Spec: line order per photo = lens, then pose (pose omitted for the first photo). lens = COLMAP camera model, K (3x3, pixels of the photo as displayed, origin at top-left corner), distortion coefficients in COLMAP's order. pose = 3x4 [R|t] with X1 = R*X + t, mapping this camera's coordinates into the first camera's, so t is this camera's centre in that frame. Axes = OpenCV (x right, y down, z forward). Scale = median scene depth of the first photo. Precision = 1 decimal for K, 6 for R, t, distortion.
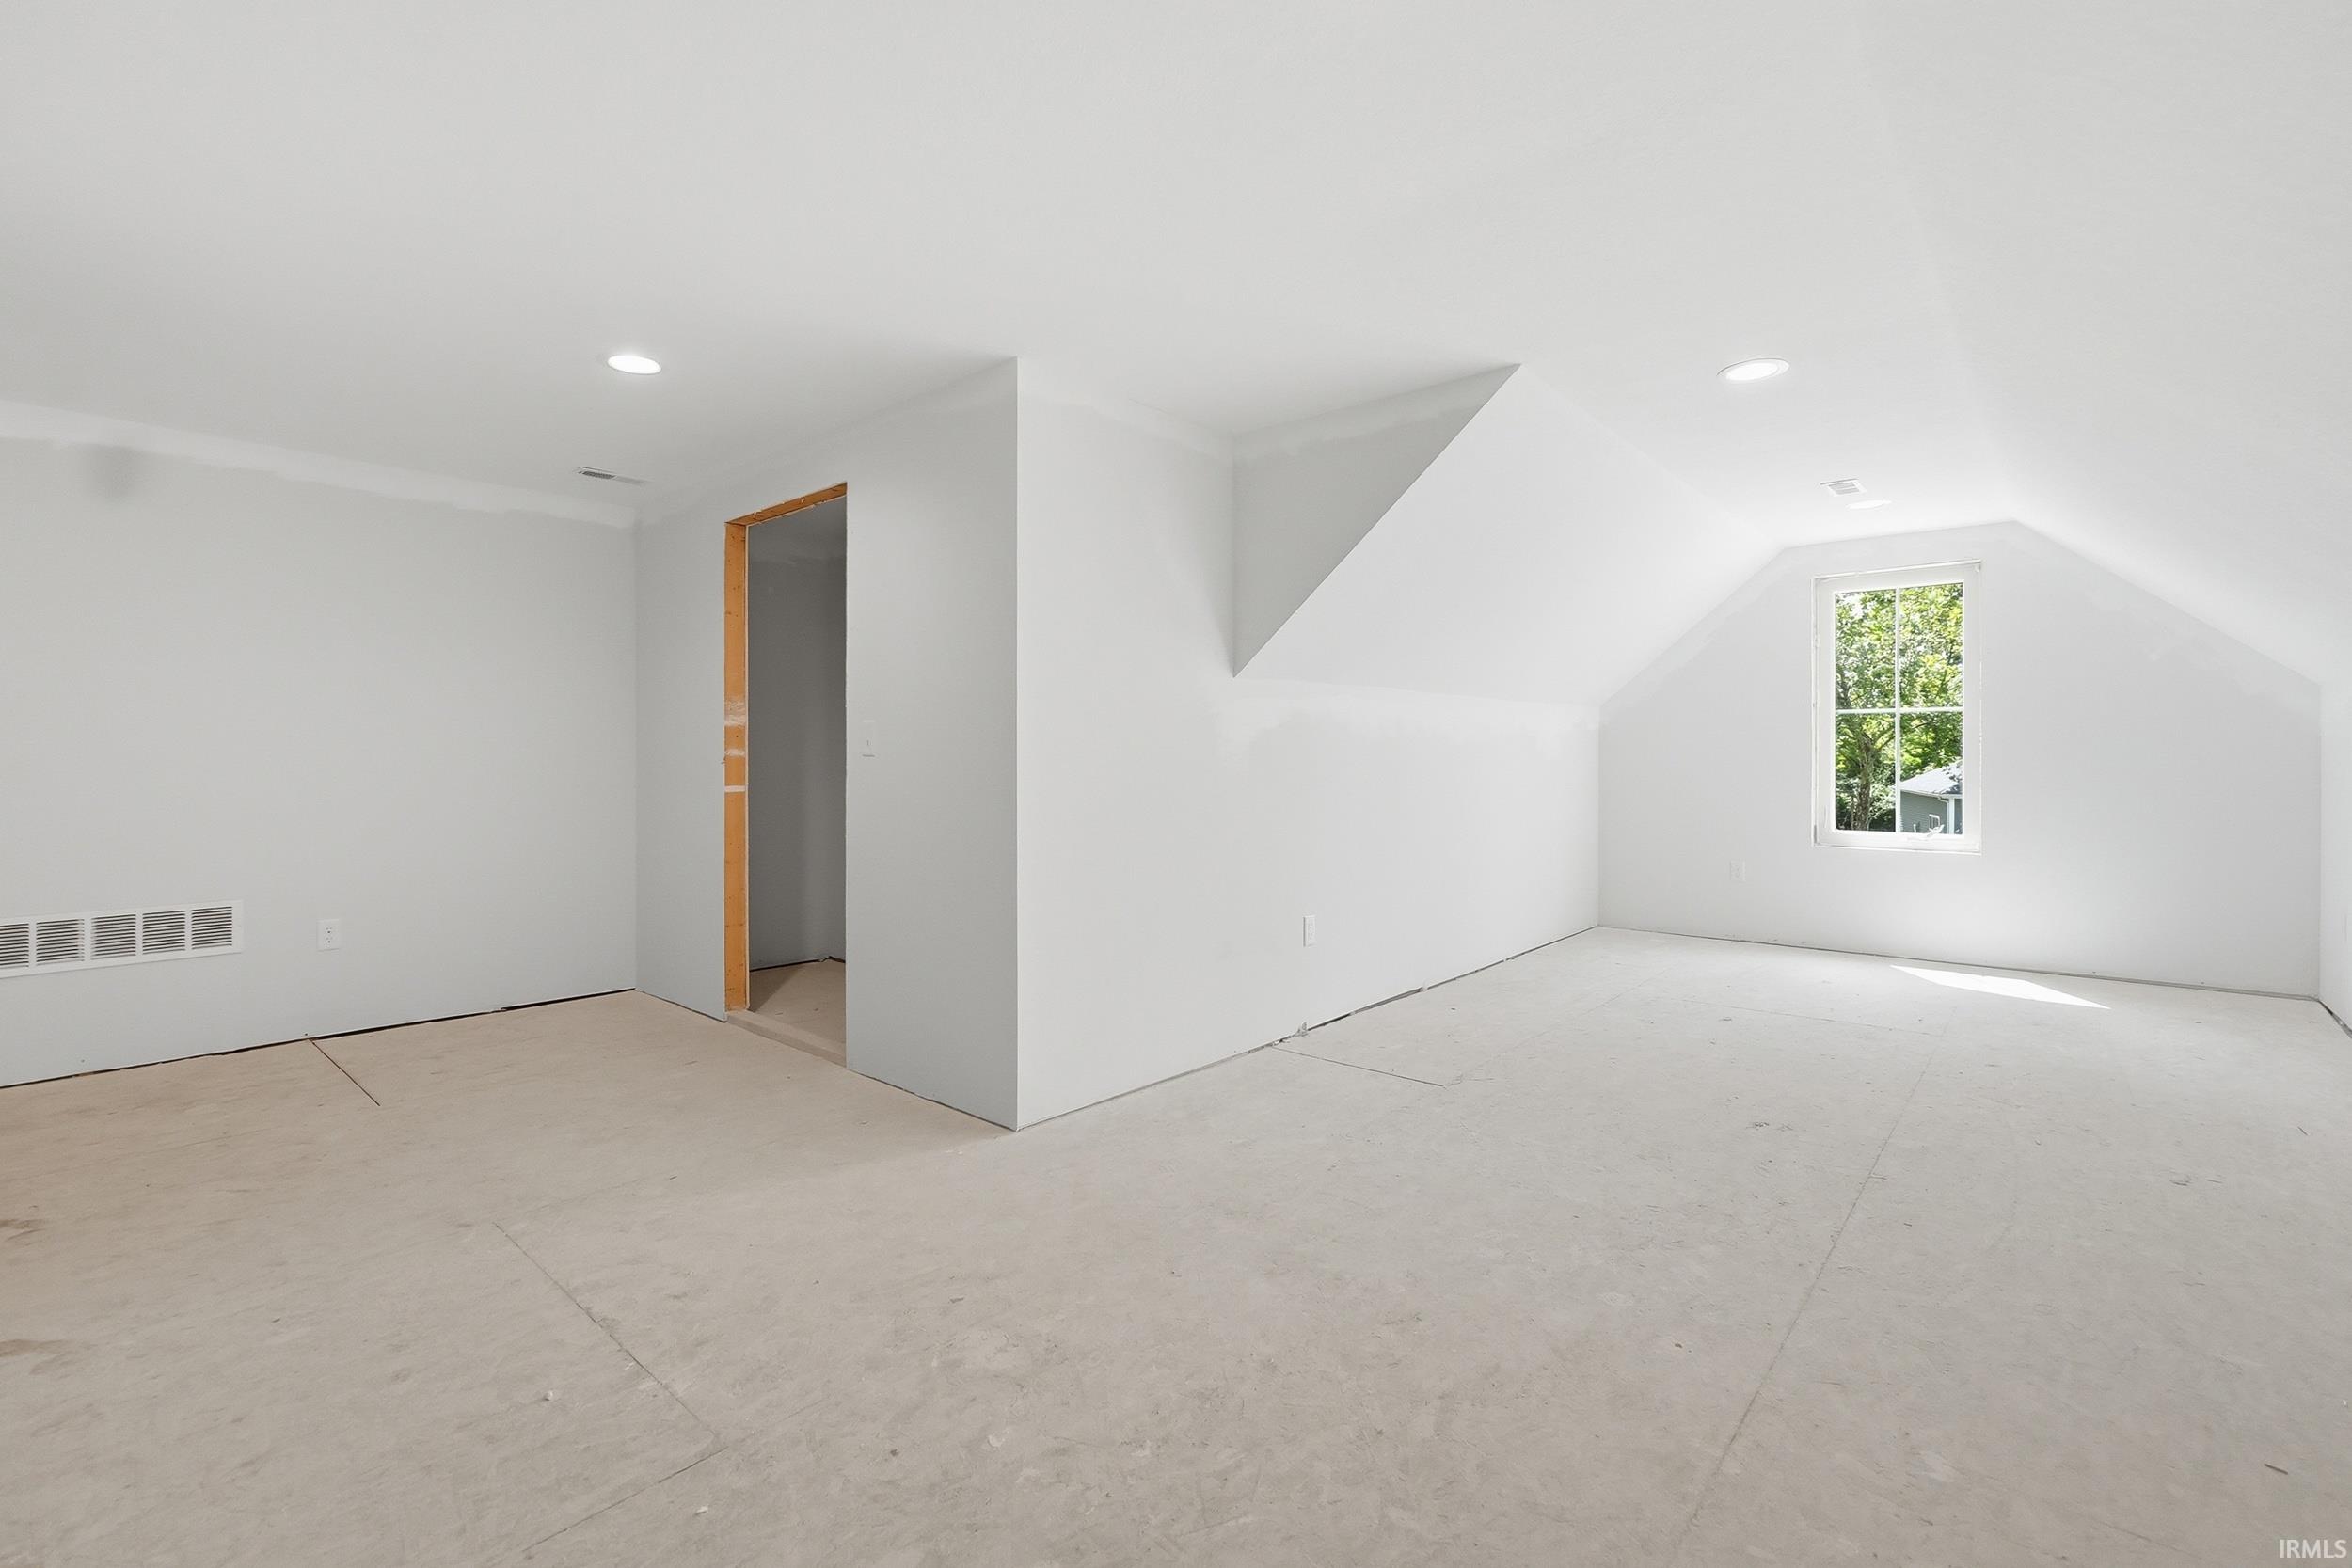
lens RADIAL K [[1025.8, 0, 1181.8], [0, 1025.8, 766.4], [0, 0, 1]] dist [-0.009120, -0.000013]
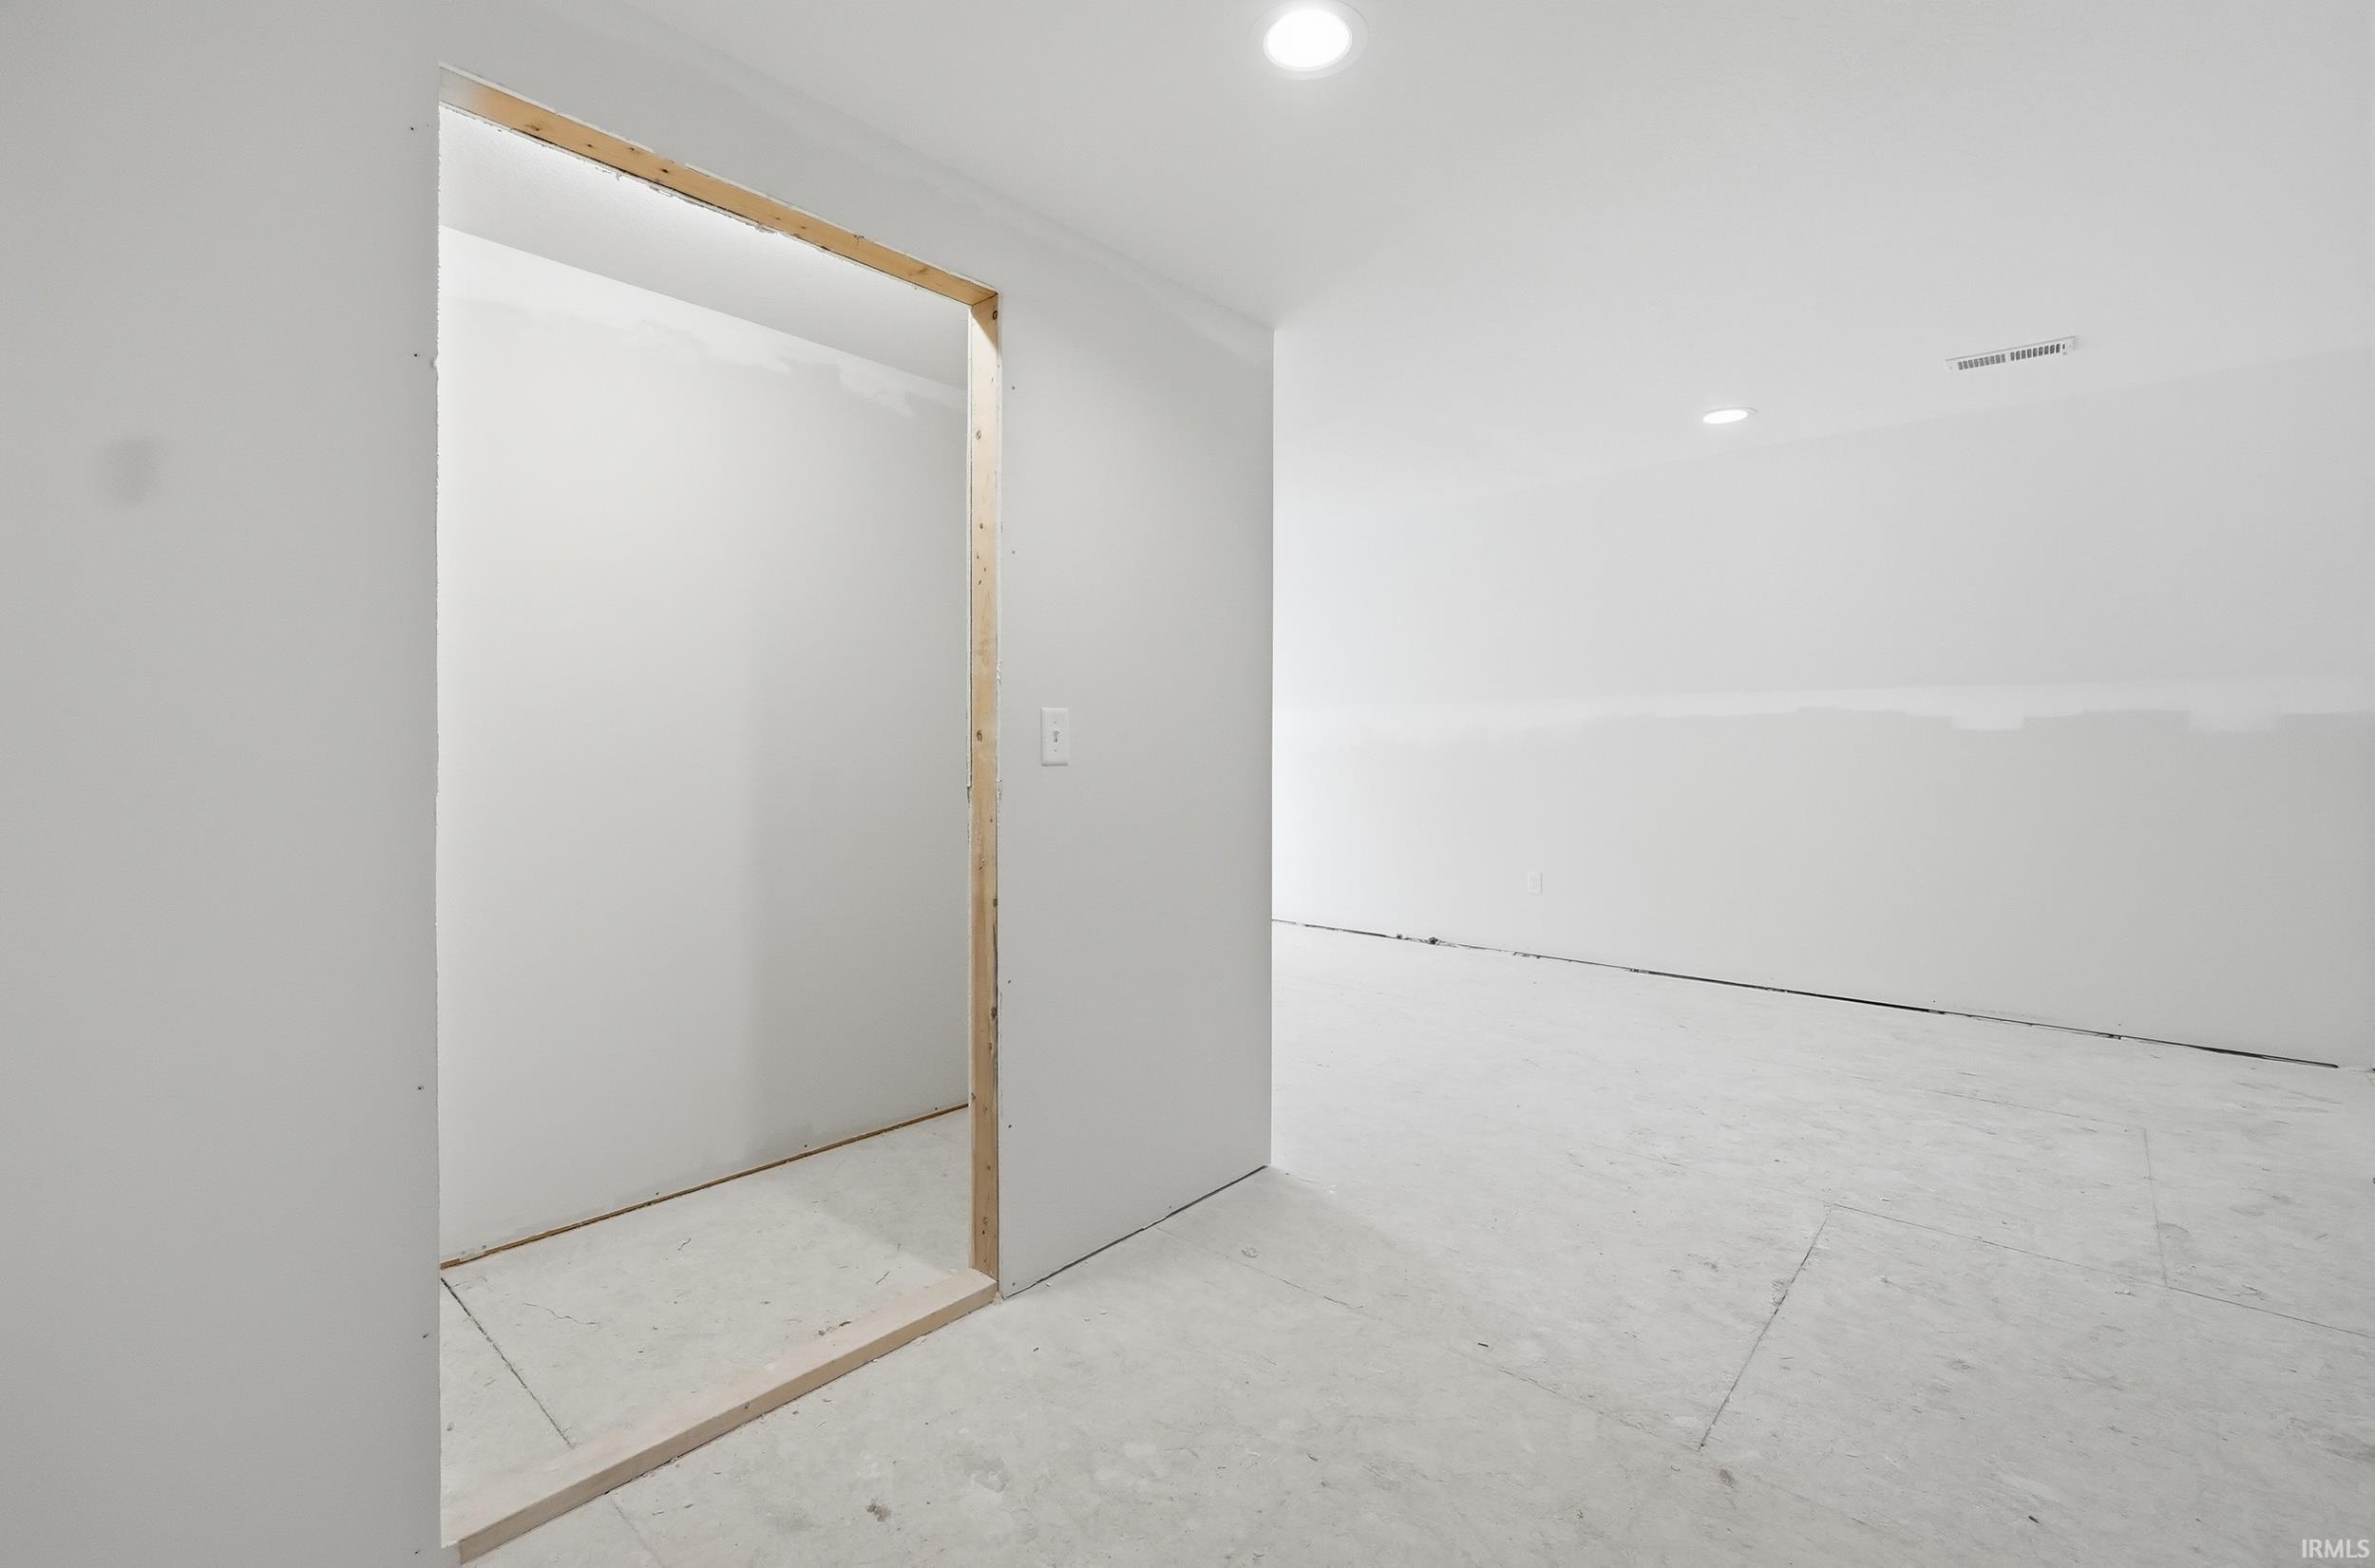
lens RADIAL K [[1104.4, 0, 1188.6], [0, 1104.4, 750.2], [0, 0, 1]] dist [-0.000844, -0.000115]
pose [[-0.031650, -0.003784, 0.999492, -1.693316], [0.005759, 0.999976, 0.003968, -0.013919], [-0.999482, 0.005882, -0.031627, 1.659220]]
